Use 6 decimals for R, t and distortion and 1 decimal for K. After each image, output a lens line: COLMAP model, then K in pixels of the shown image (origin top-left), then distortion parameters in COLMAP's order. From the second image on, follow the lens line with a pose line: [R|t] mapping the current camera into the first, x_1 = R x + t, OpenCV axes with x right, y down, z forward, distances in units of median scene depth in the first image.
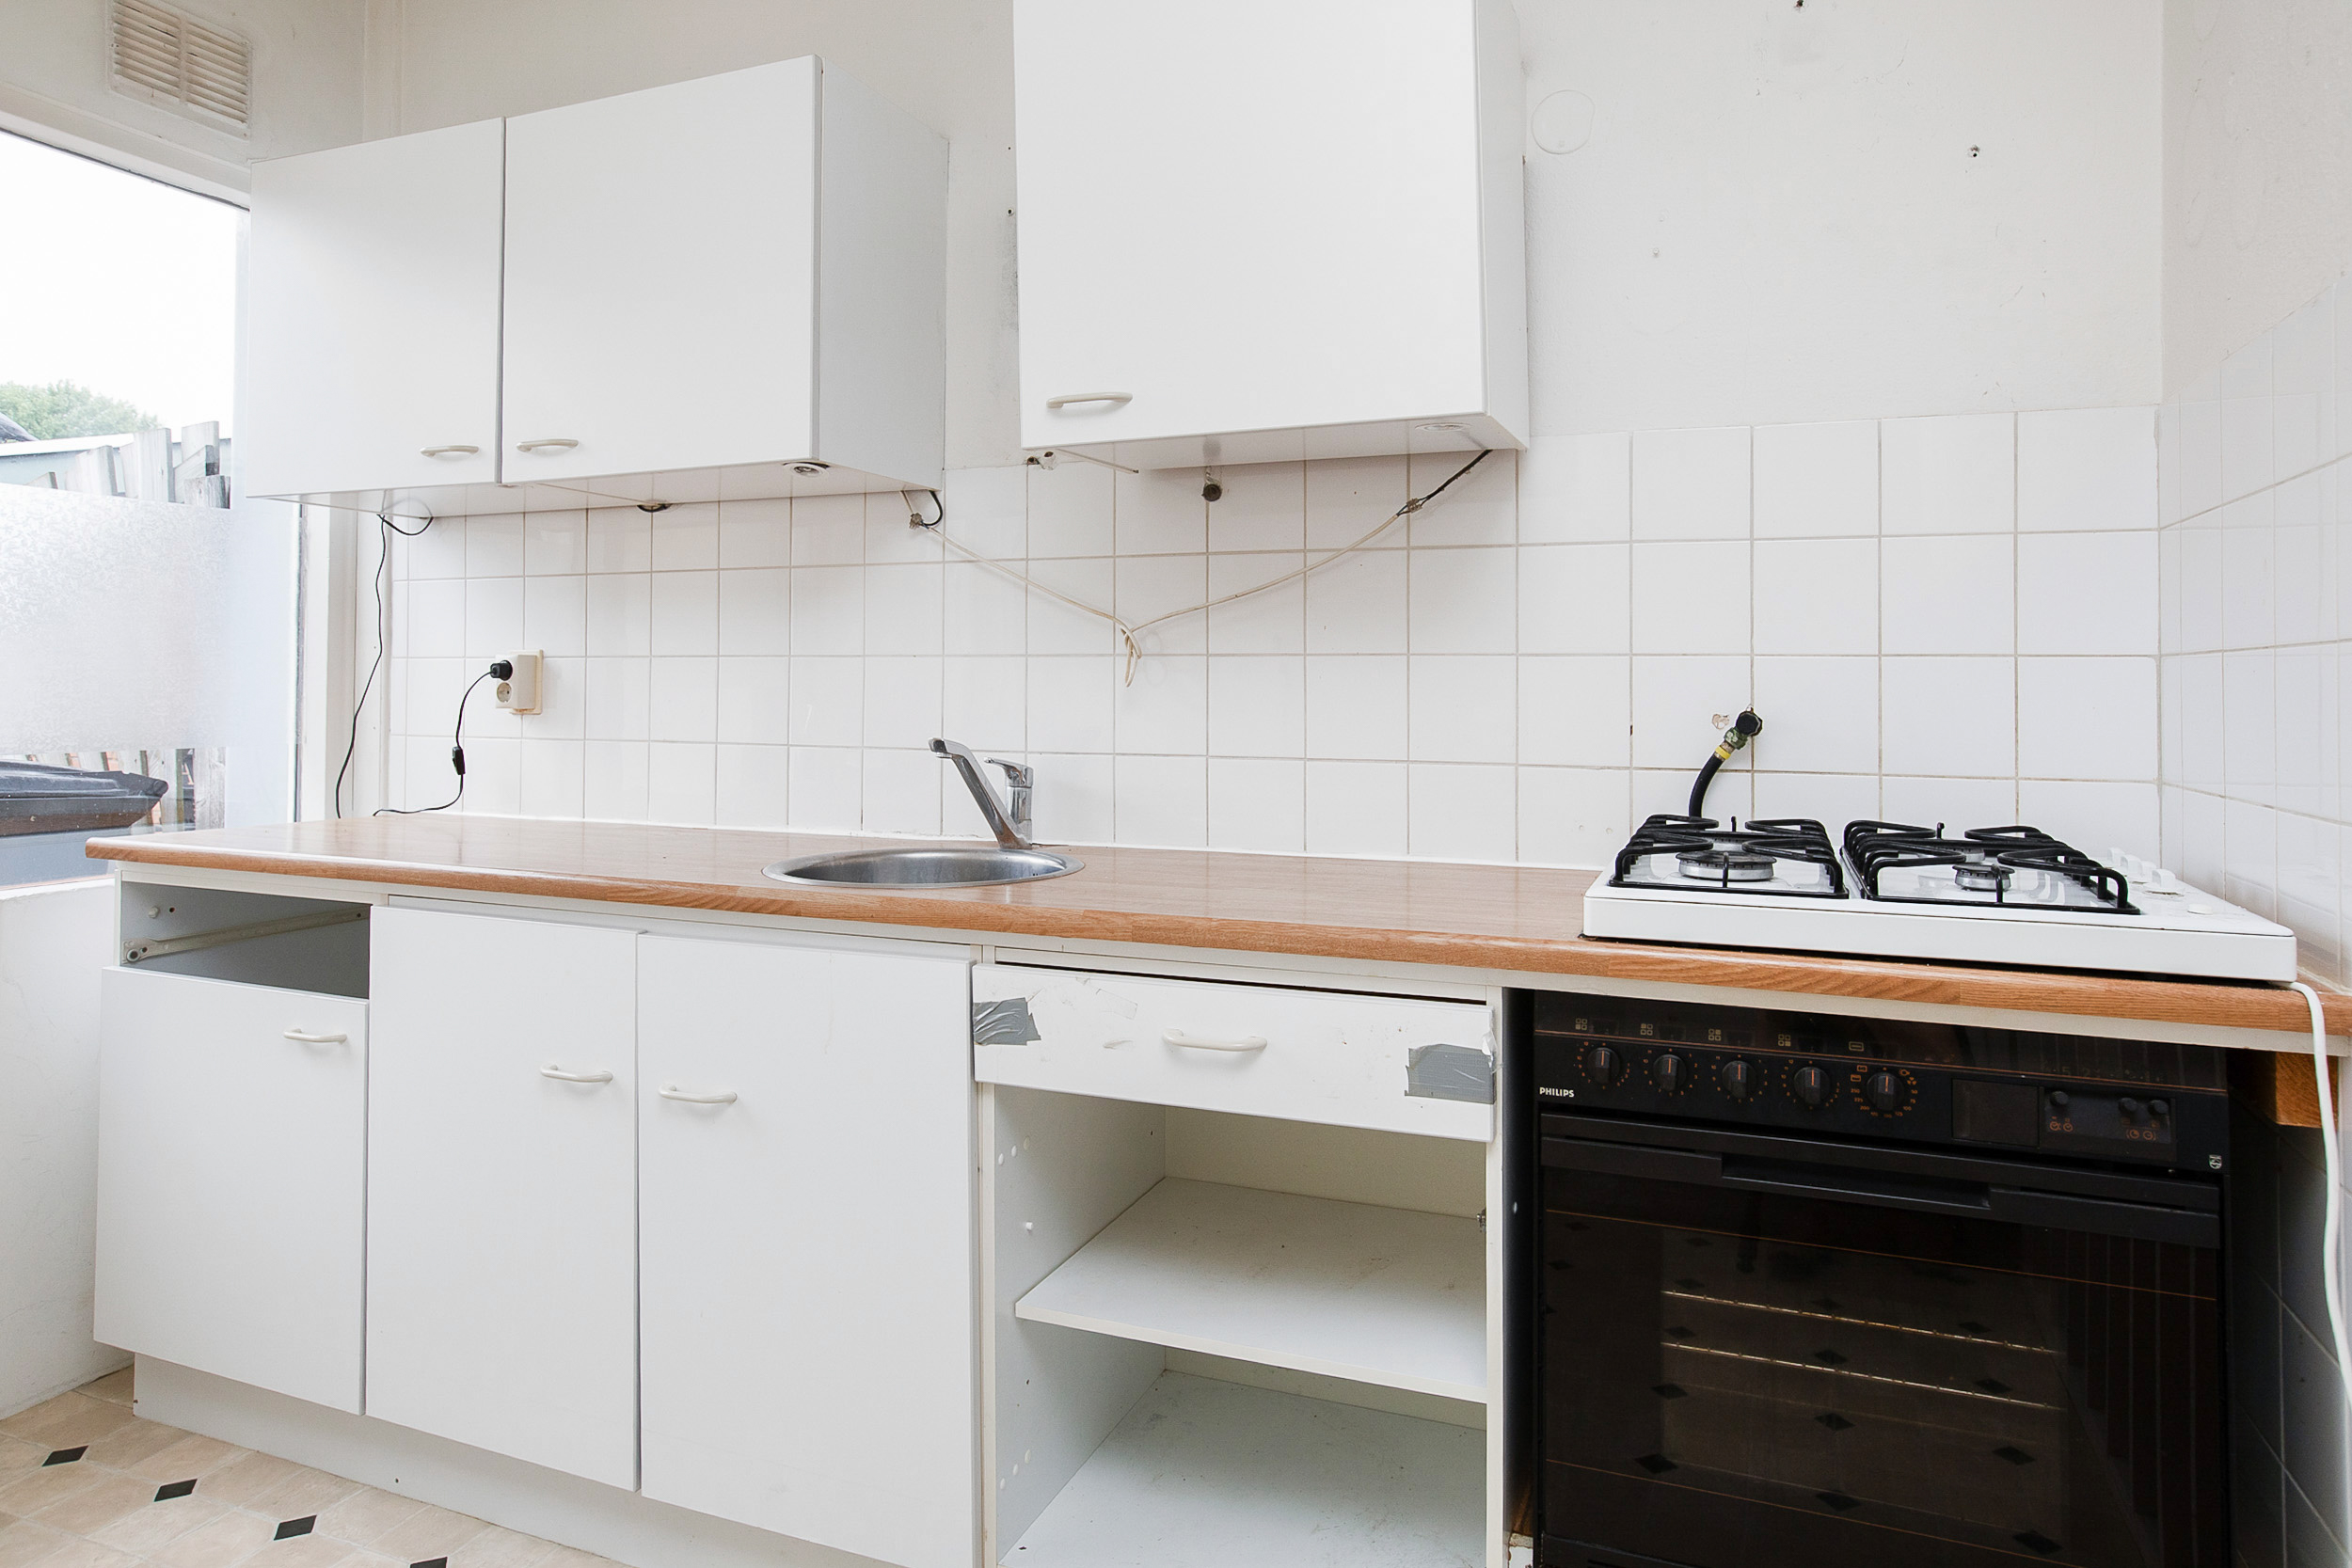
lens RADIAL K [[1429.6, 0, 1167.9], [0, 1429.6, 663.3], [0, 0, 1]] dist [-0.039624, 0.029715]
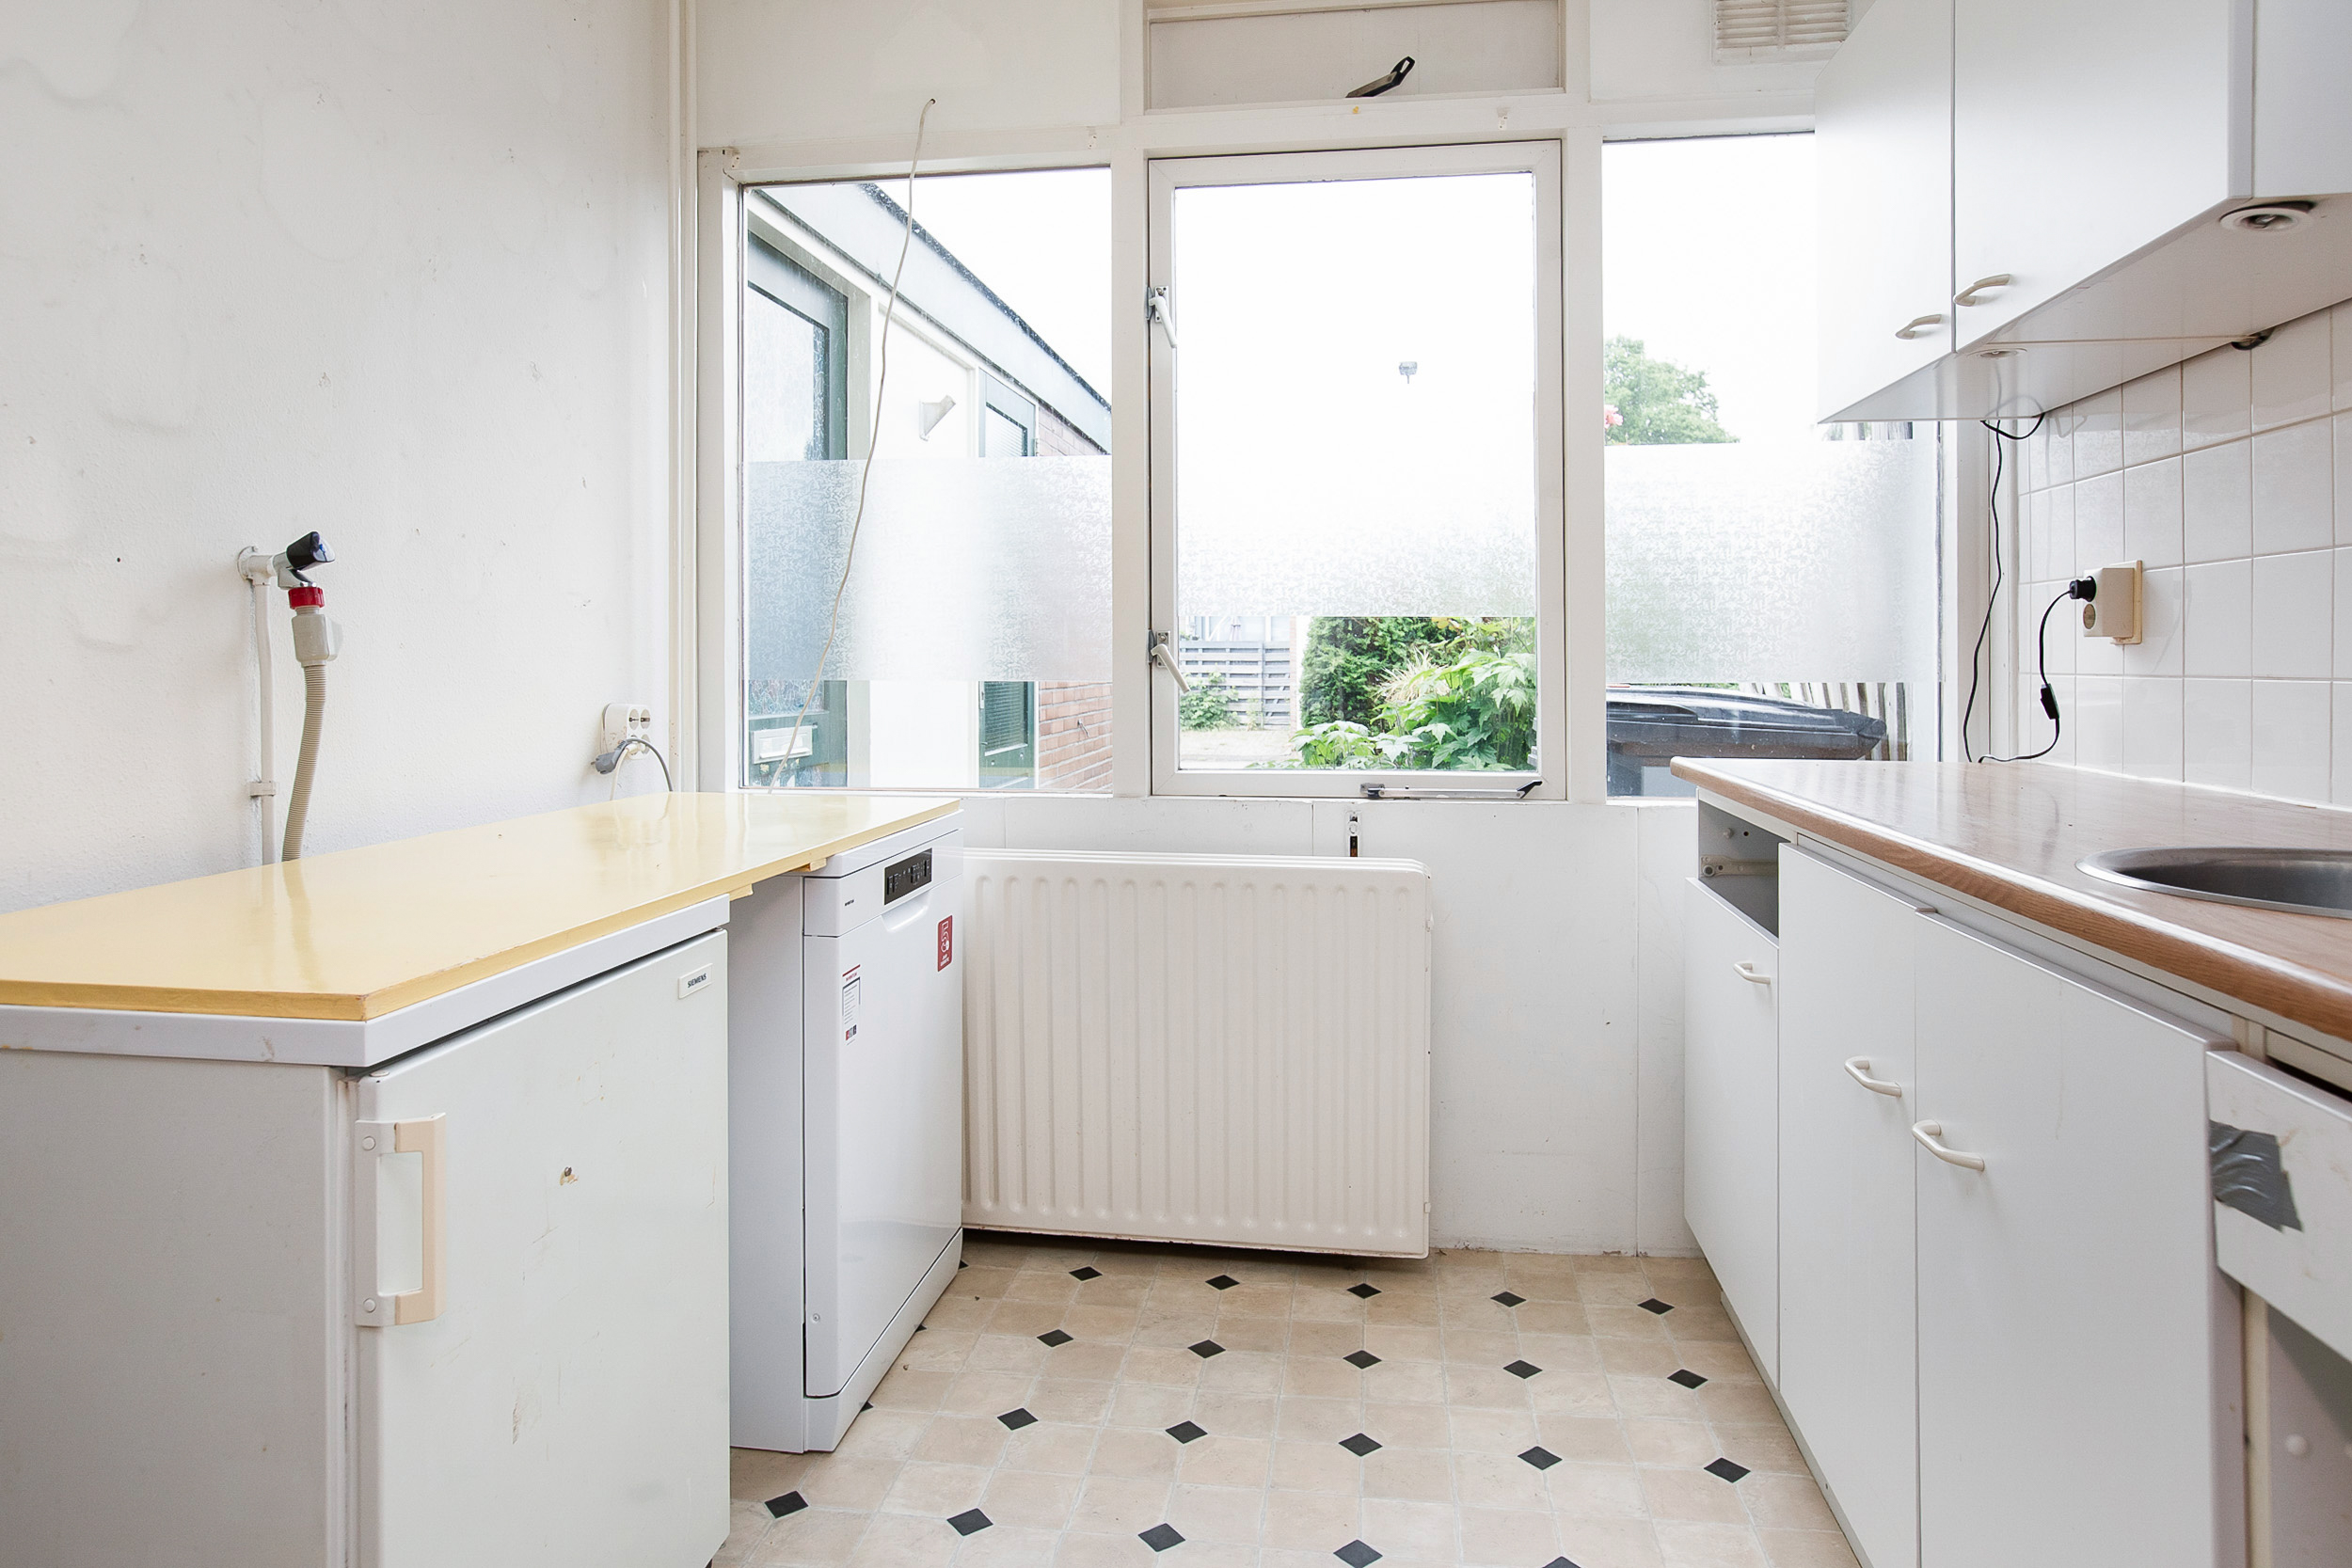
lens RADIAL K [[1429.6, 0, 1186.4], [0, 1429.6, 665.9], [0, 0, 1]] dist [-0.039624, 0.029715]
pose [[0.242656, -0.001843, -0.970111, 0.225574], [0.019696, 0.999801, 0.003027, 0.044859], [0.969912, -0.019842, 0.242644, 0.390736]]
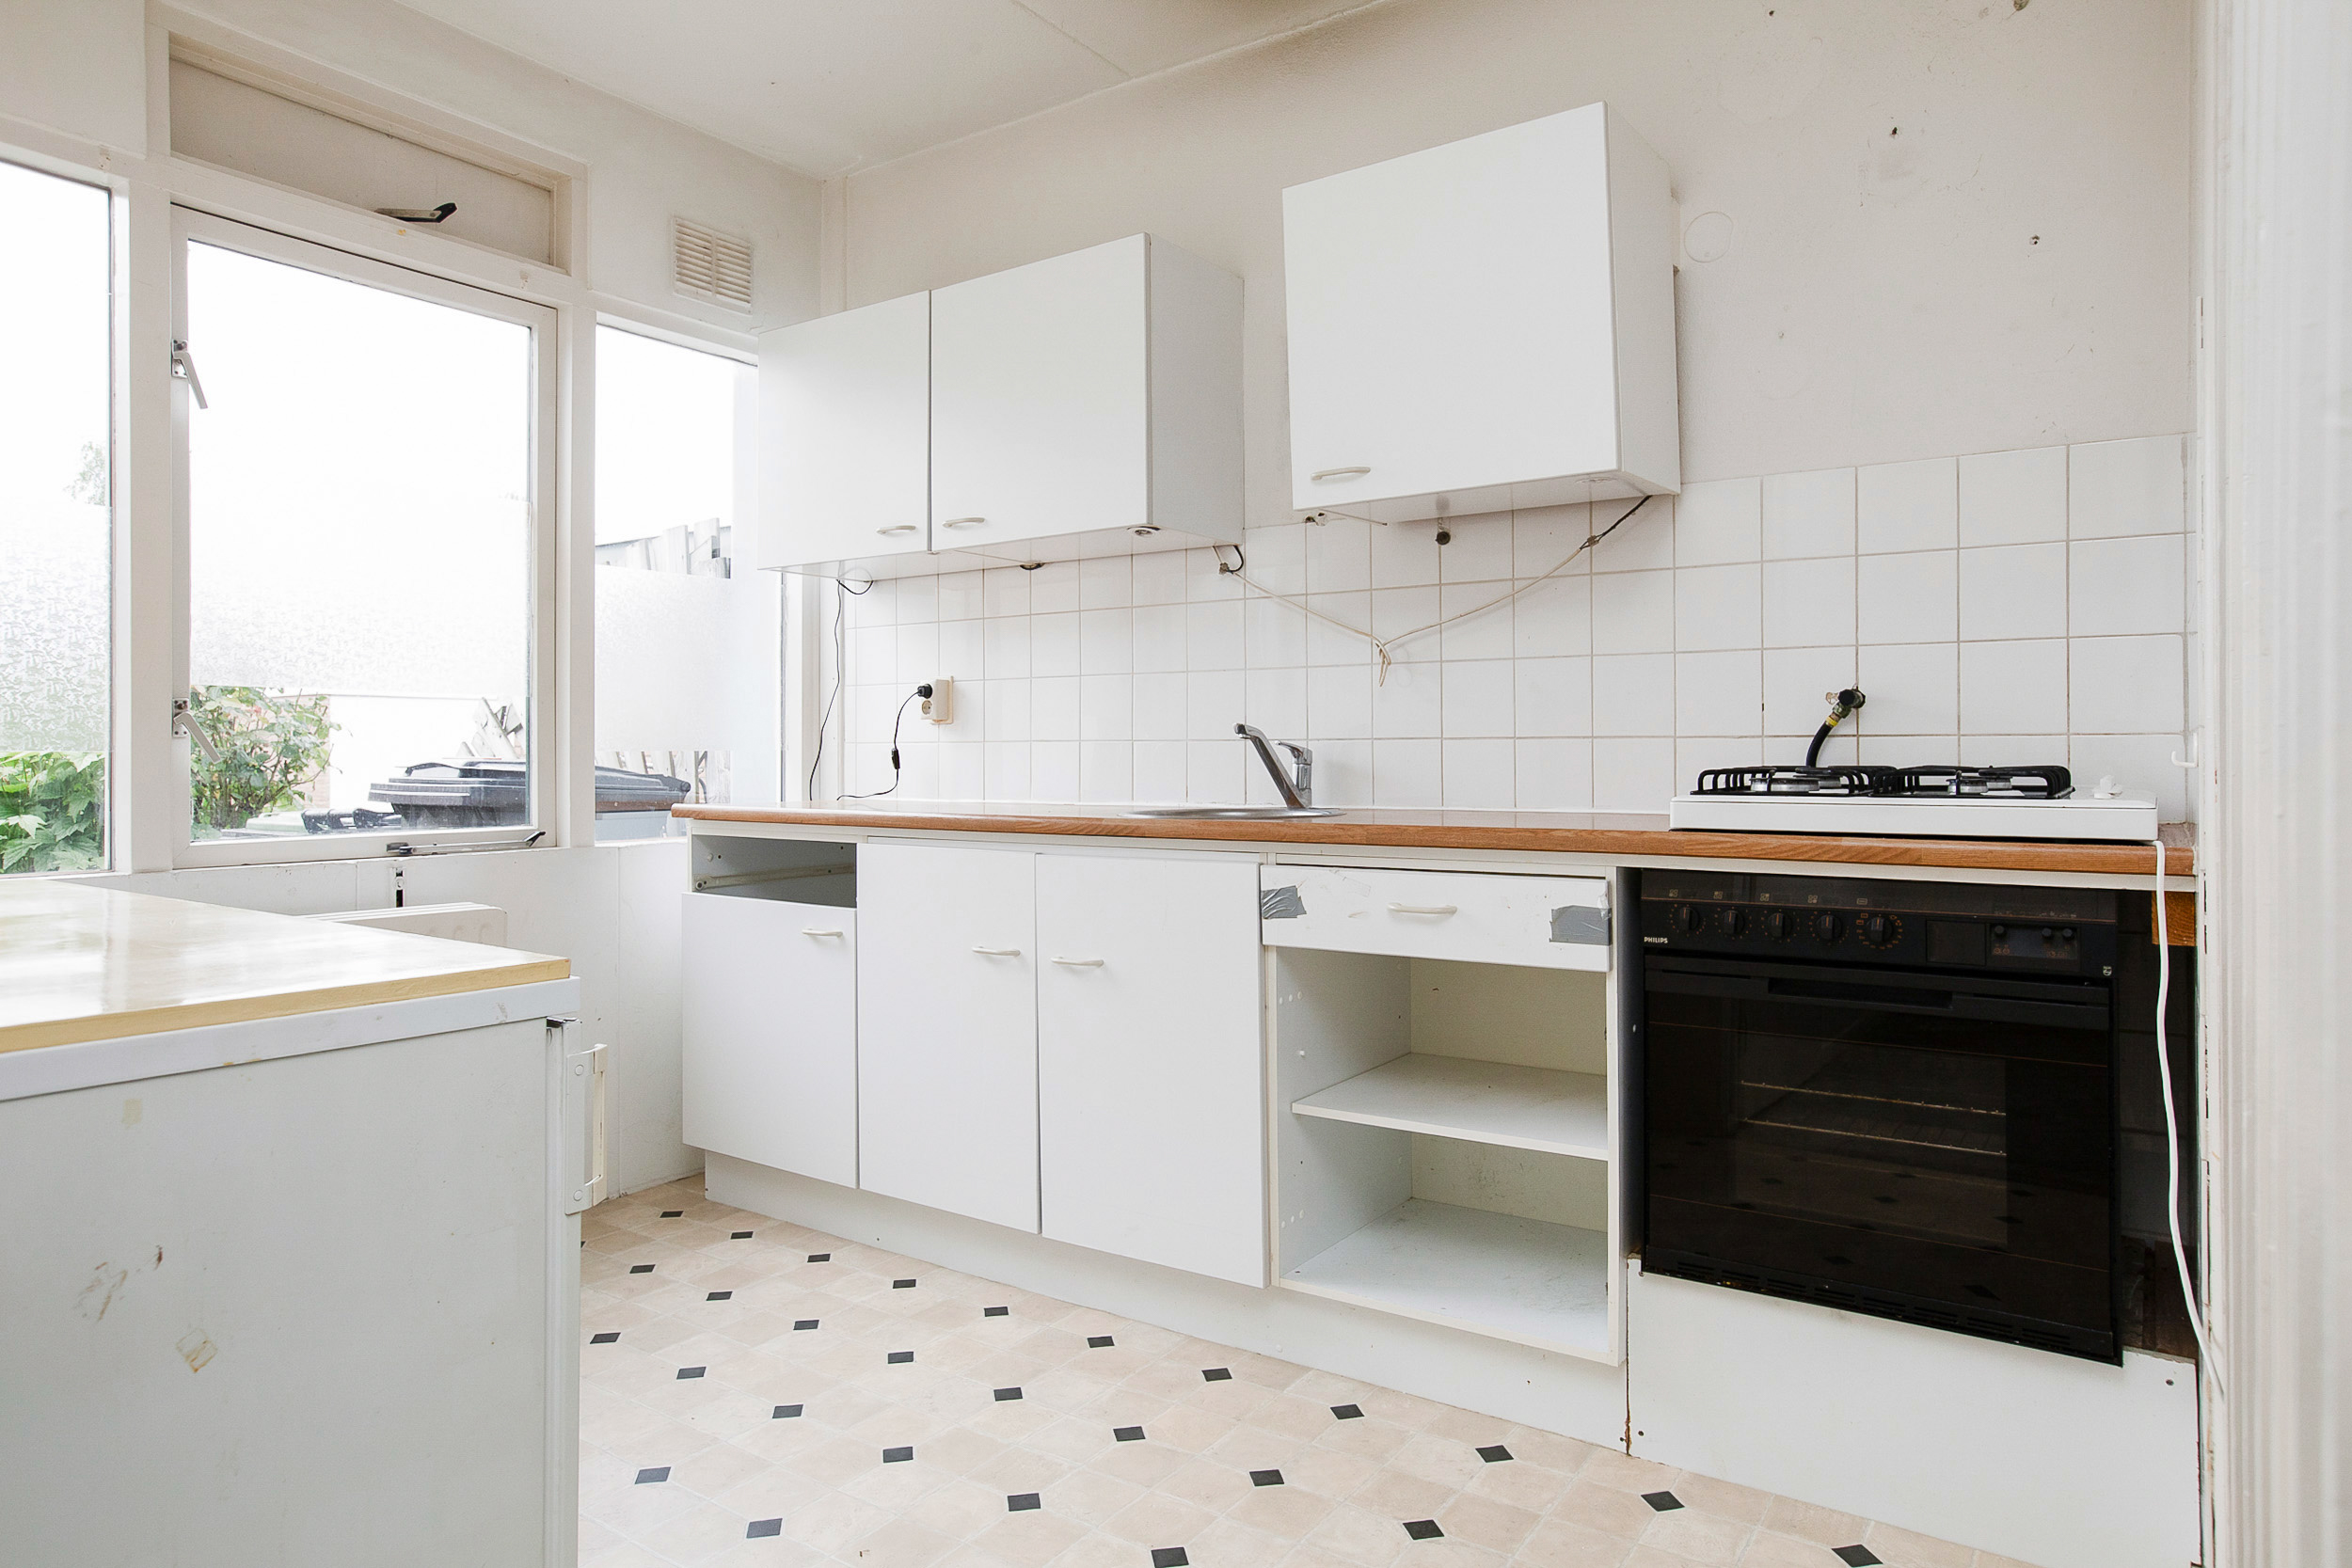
lens RADIAL K [[1429.6, 0, 1179.2], [0, 1429.6, 762.5], [0, 0, 1]] dist [-0.039624, 0.029715]
pose [[0.976149, -0.007705, -0.216966, 0.079247], [0.012969, 0.999655, 0.022849, 0.056317], [0.216715, -0.025118, 0.975912, -0.351061]]
